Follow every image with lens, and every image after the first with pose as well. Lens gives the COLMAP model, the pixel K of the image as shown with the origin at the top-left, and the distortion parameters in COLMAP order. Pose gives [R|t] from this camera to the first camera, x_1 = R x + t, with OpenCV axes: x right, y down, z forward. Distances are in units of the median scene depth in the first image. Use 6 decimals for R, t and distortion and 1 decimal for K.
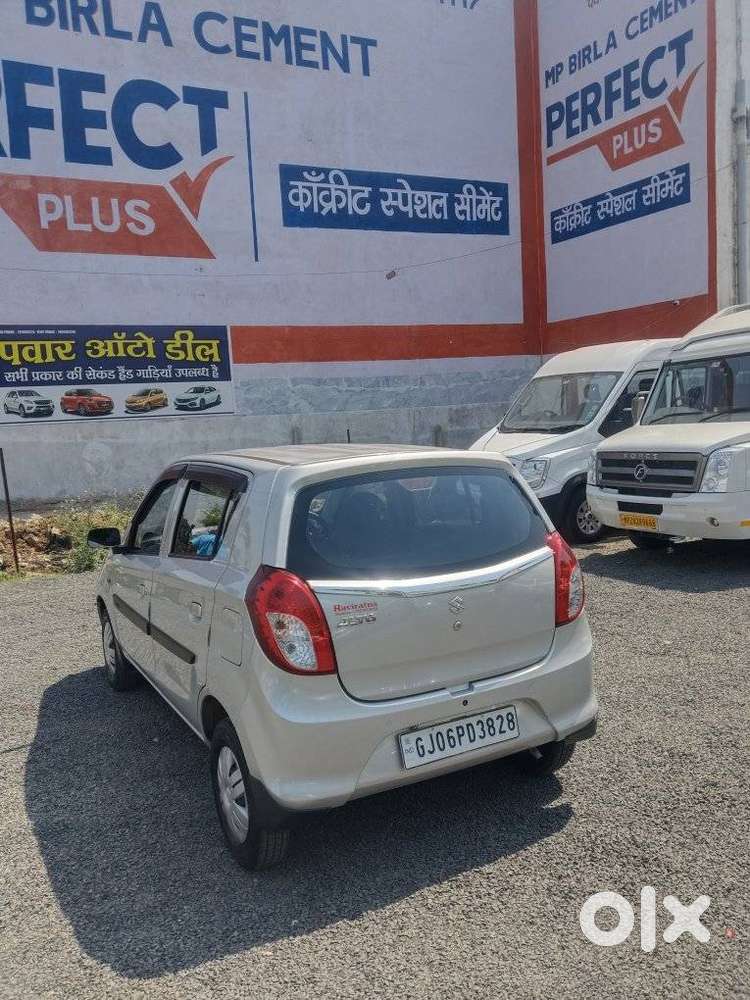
lens RADIAL K [[783.2, 0, 380.3], [0, 783.2, 506.8], [0, 0, 1]] dist [0.103507, -0.213006]
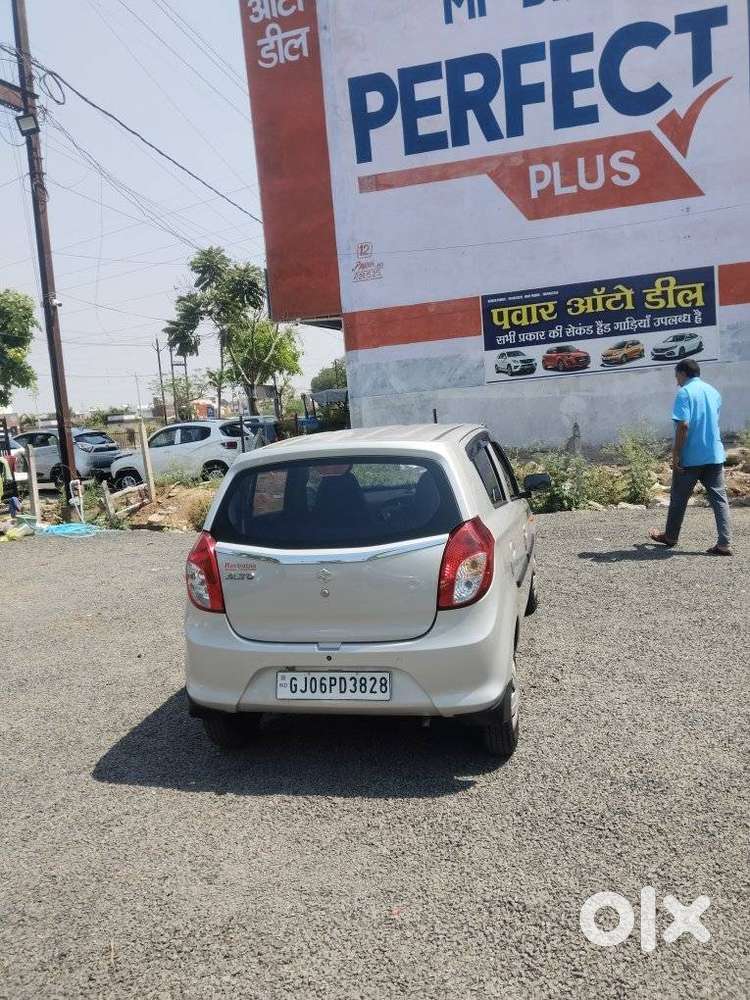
lens RADIAL K [[783.2, 0, 380.3], [0, 783.2, 506.8], [0, 0, 1]] dist [0.103507, -0.213006]
pose [[0.742006, 0.076535, -0.666010, 0.168062], [-0.028469, 0.996163, 0.082758, -0.013646], [0.669788, -0.042447, 0.741338, 0.034543]]
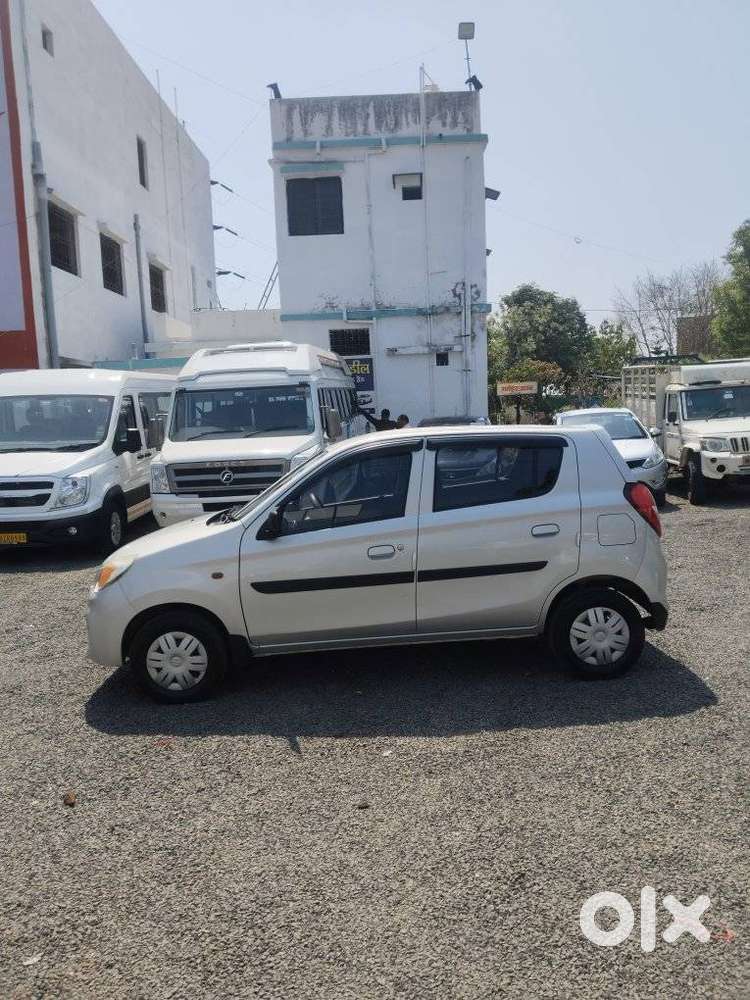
lens RADIAL K [[783.2, 0, 380.3], [0, 783.2, 506.8], [0, 0, 1]] dist [0.103507, -0.213006]
pose [[0.456491, -0.065828, 0.887289, -0.323490], [0.117831, 0.992948, 0.013045, 0.007115], [-0.881891, 0.098595, 0.461029, 0.116258]]
